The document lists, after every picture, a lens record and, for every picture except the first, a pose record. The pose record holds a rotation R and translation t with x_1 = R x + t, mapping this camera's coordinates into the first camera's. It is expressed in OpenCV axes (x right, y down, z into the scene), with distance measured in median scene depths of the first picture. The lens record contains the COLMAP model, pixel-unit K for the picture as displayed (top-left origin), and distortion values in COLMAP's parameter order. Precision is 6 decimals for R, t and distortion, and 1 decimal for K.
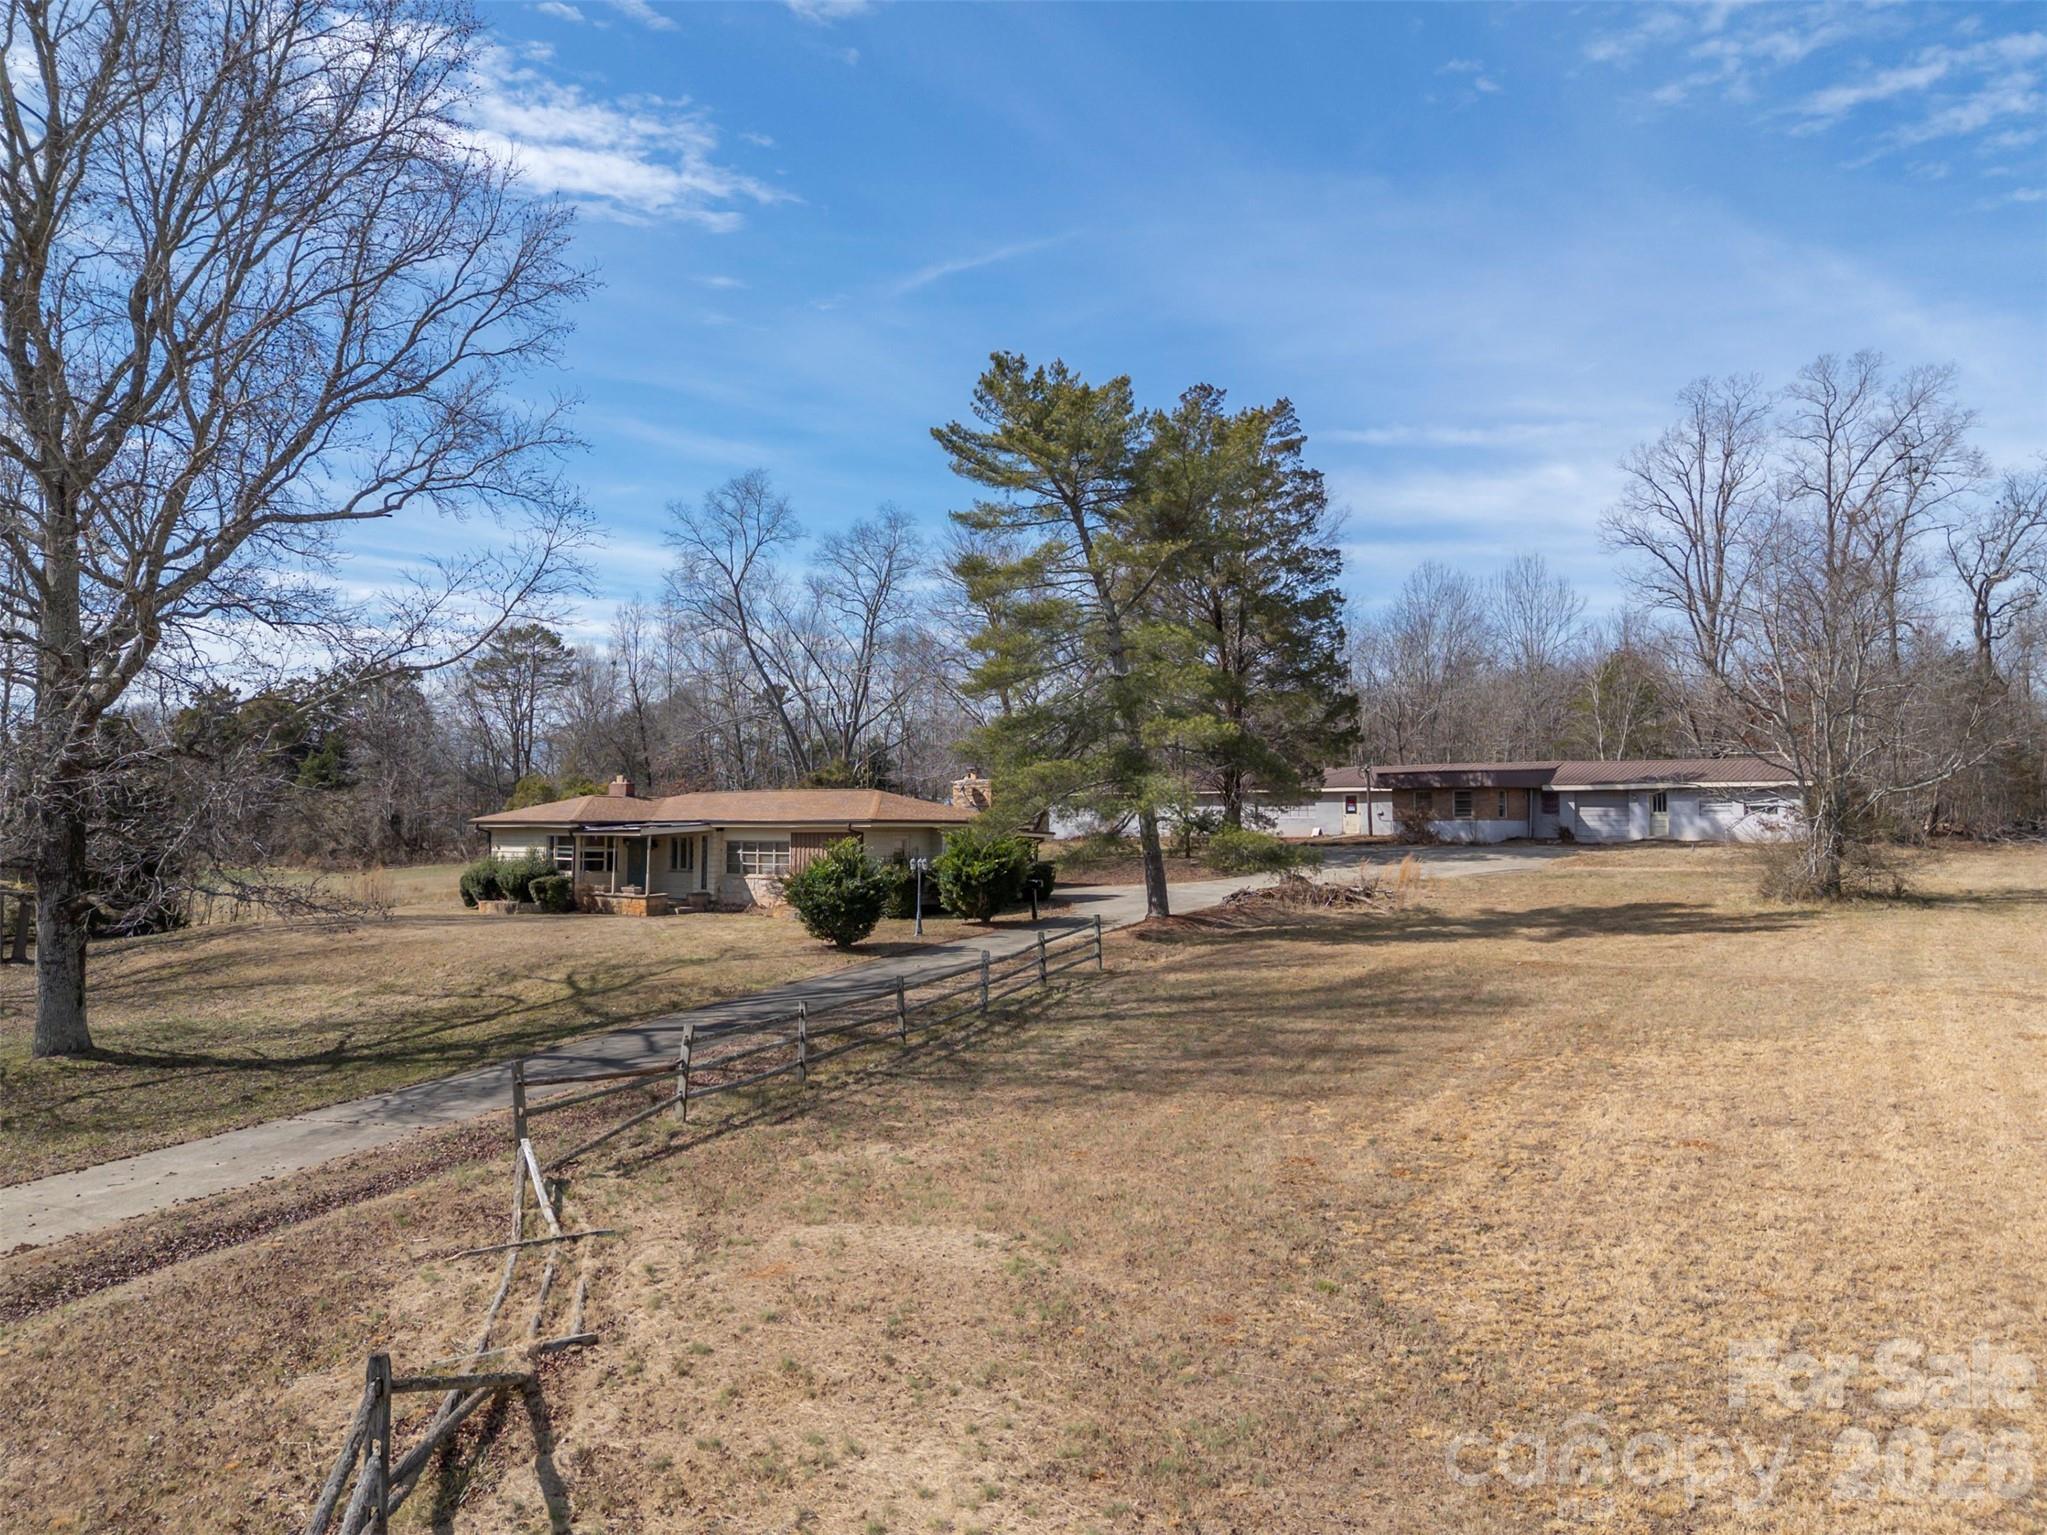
lens RADIAL K [[1418.6, 0, 1057.3], [0, 1418.6, 762.6], [0, 0, 1]] dist [-0.001326, -0.000459]
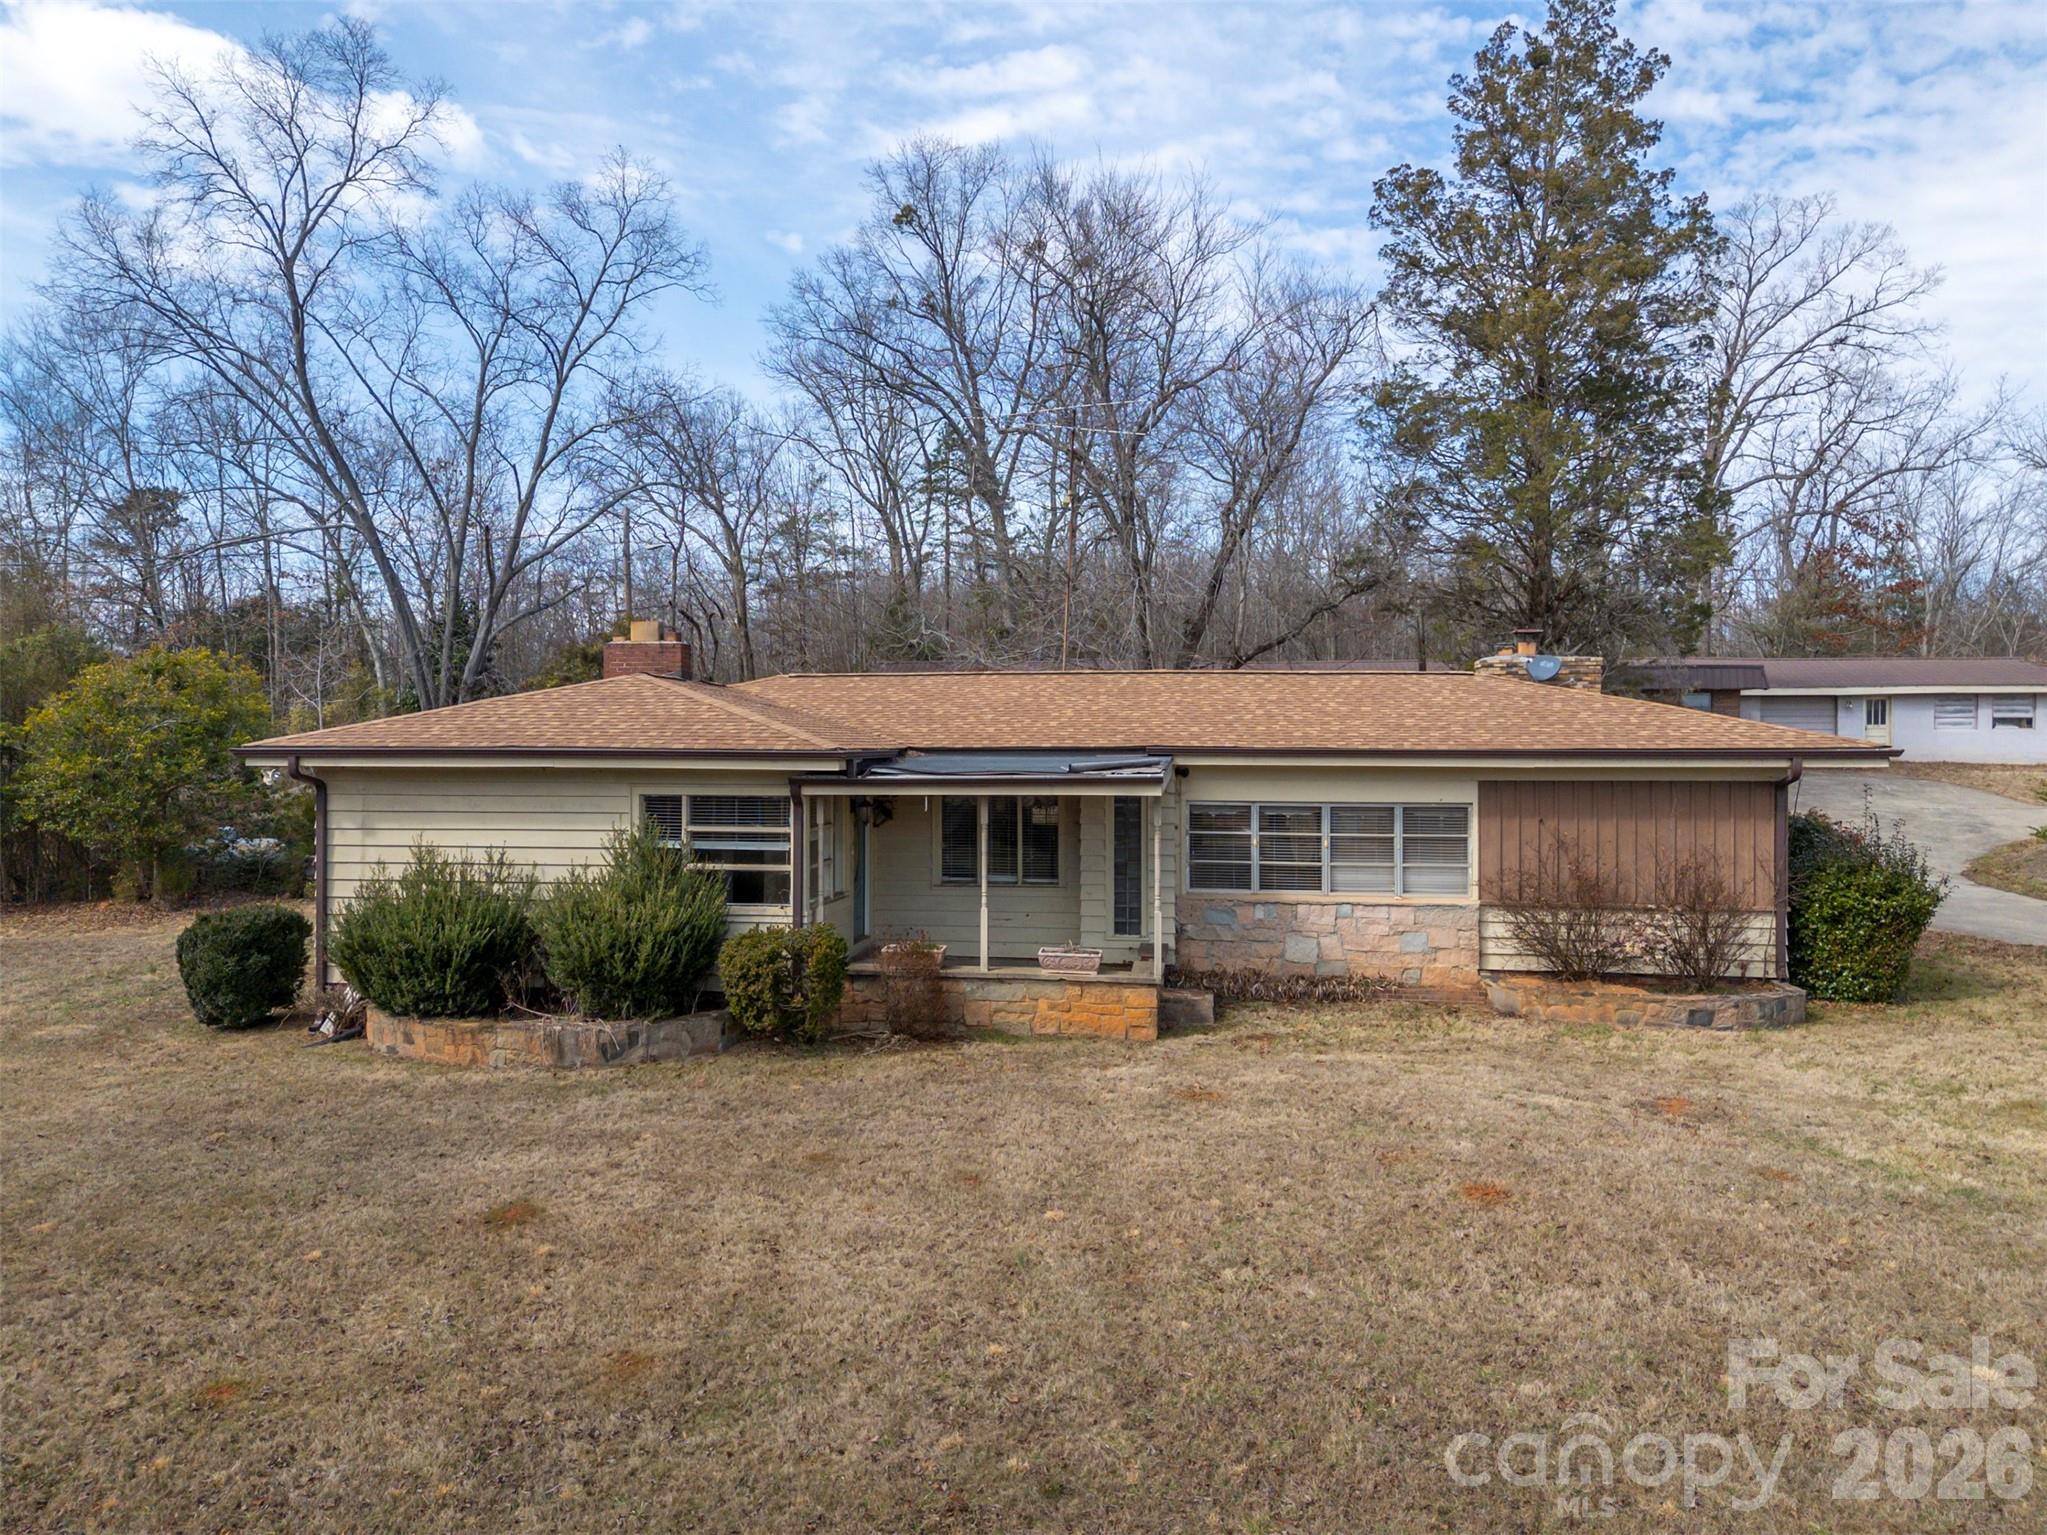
lens RADIAL K [[1489.3, 0, 1023.5], [0, 1489.3, 767.5], [0, 0, 1]] dist [0.065519, -0.055005]
pose [[0.855199, -0.008598, 0.518229, -0.286605], [-0.025787, 0.997918, 0.059111, 0.014726], [-0.517659, -0.063915, 0.853197, 0.418973]]
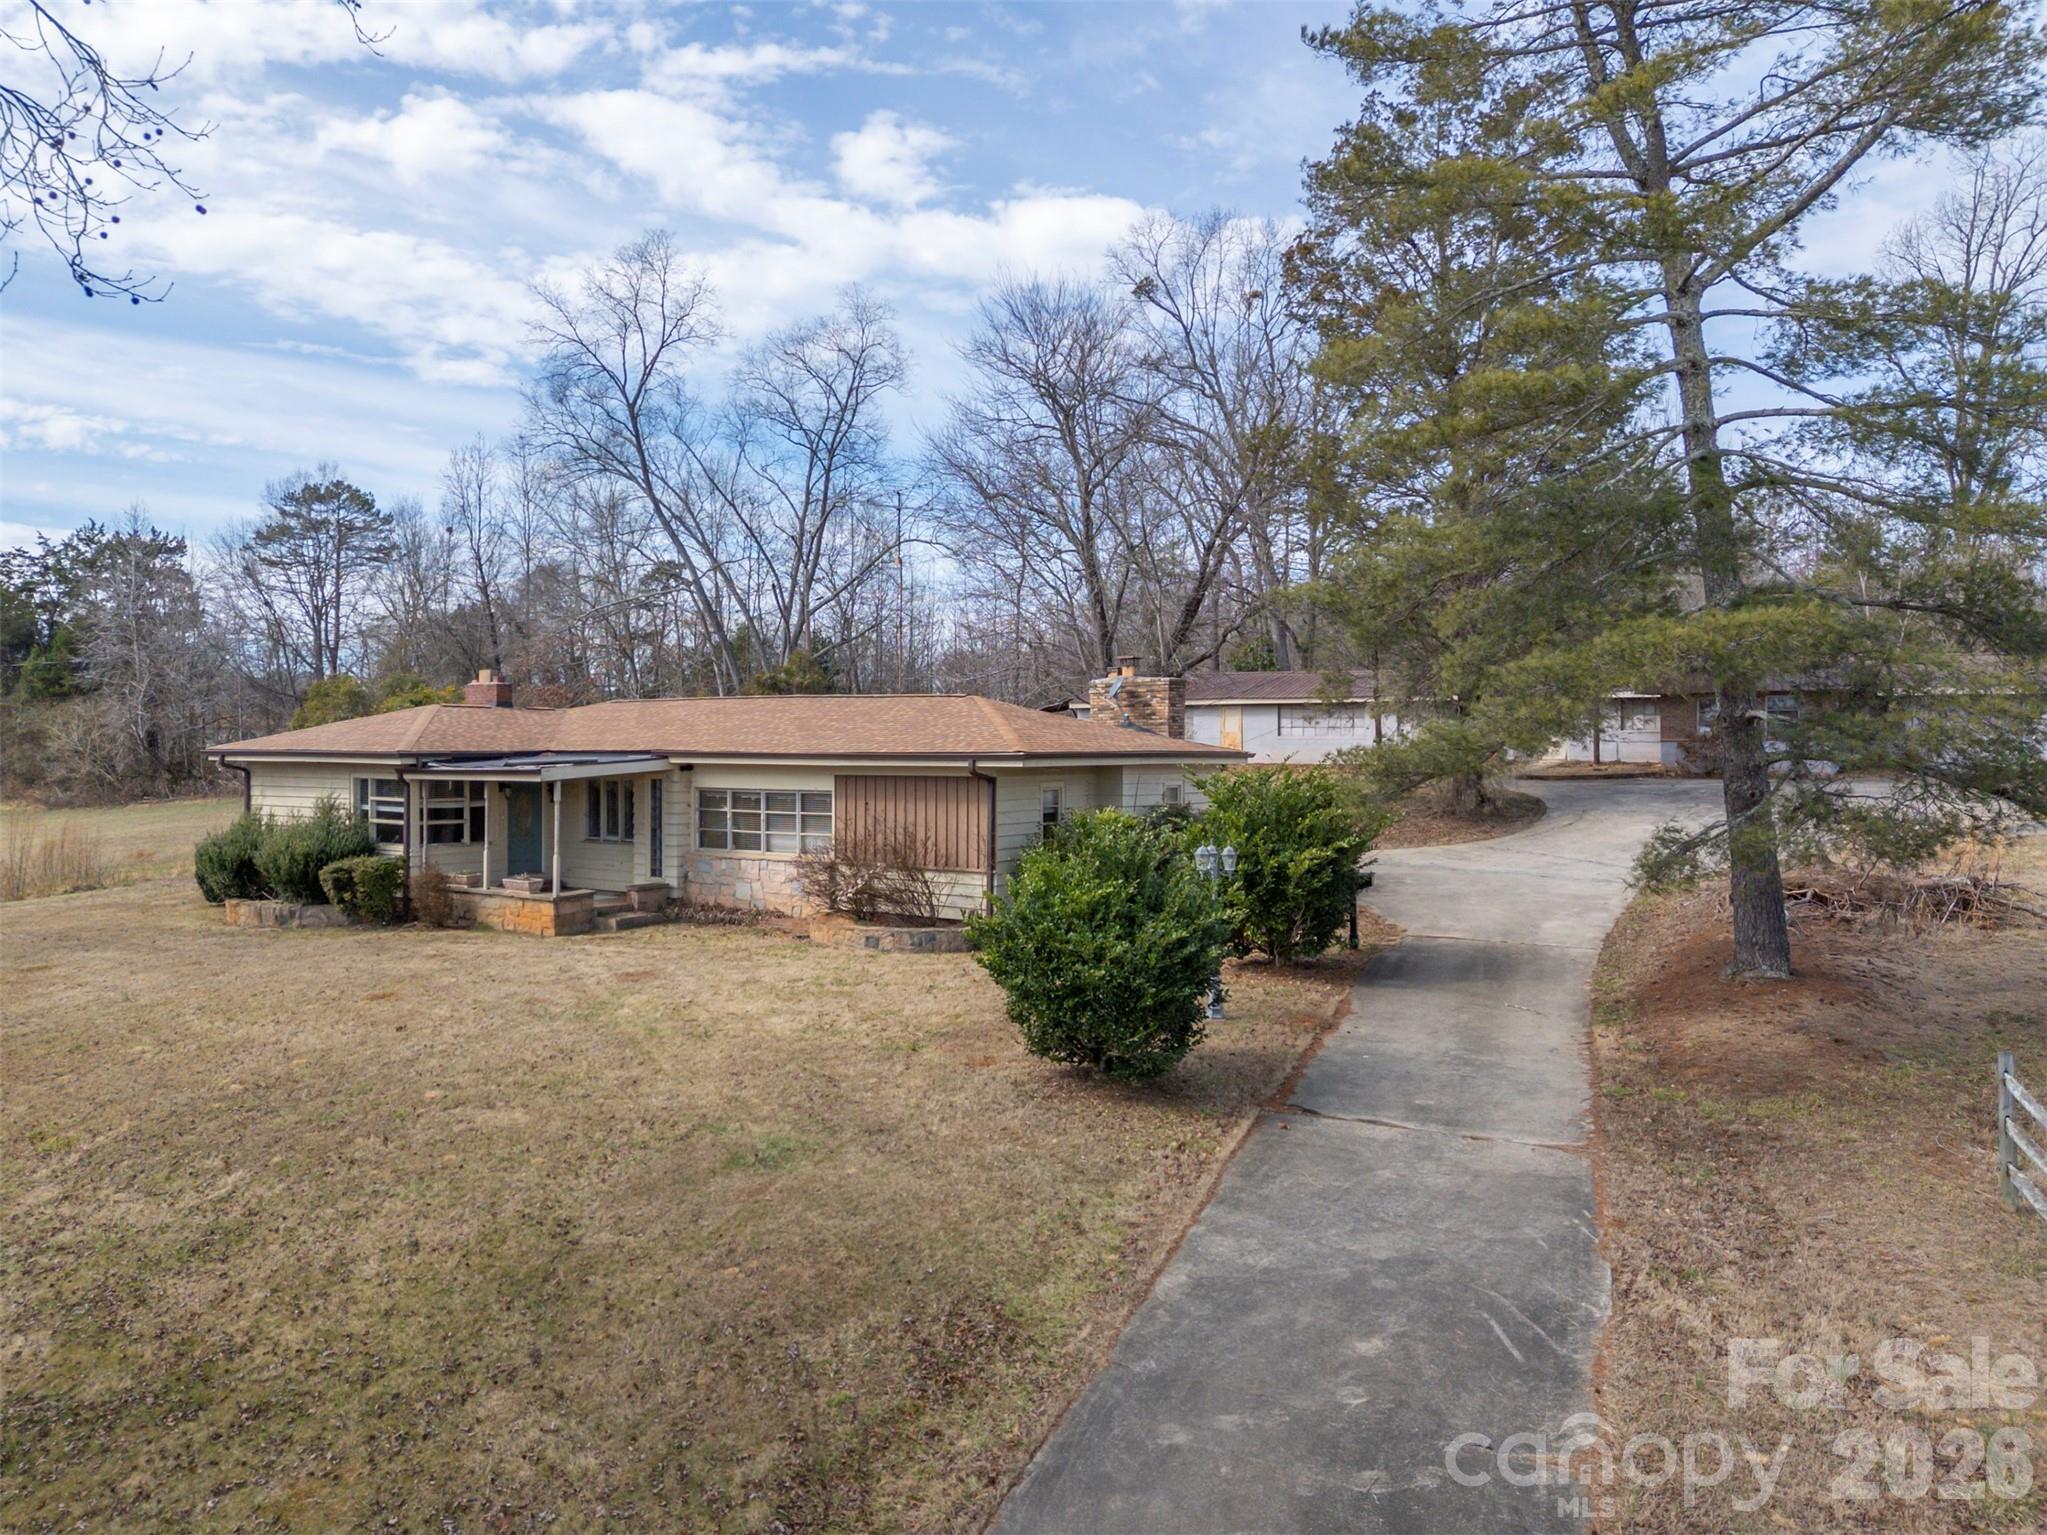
lens RADIAL K [[1489.3, 0, 1023.5], [0, 1489.3, 767.5], [0, 0, 1]] dist [0.065519, -0.055005]
pose [[0.997789, -0.002562, 0.066406, -0.089174], [-0.001647, 0.997996, 0.063252, 0.006617], [-0.066435, -0.063222, 0.995786, 0.256379]]
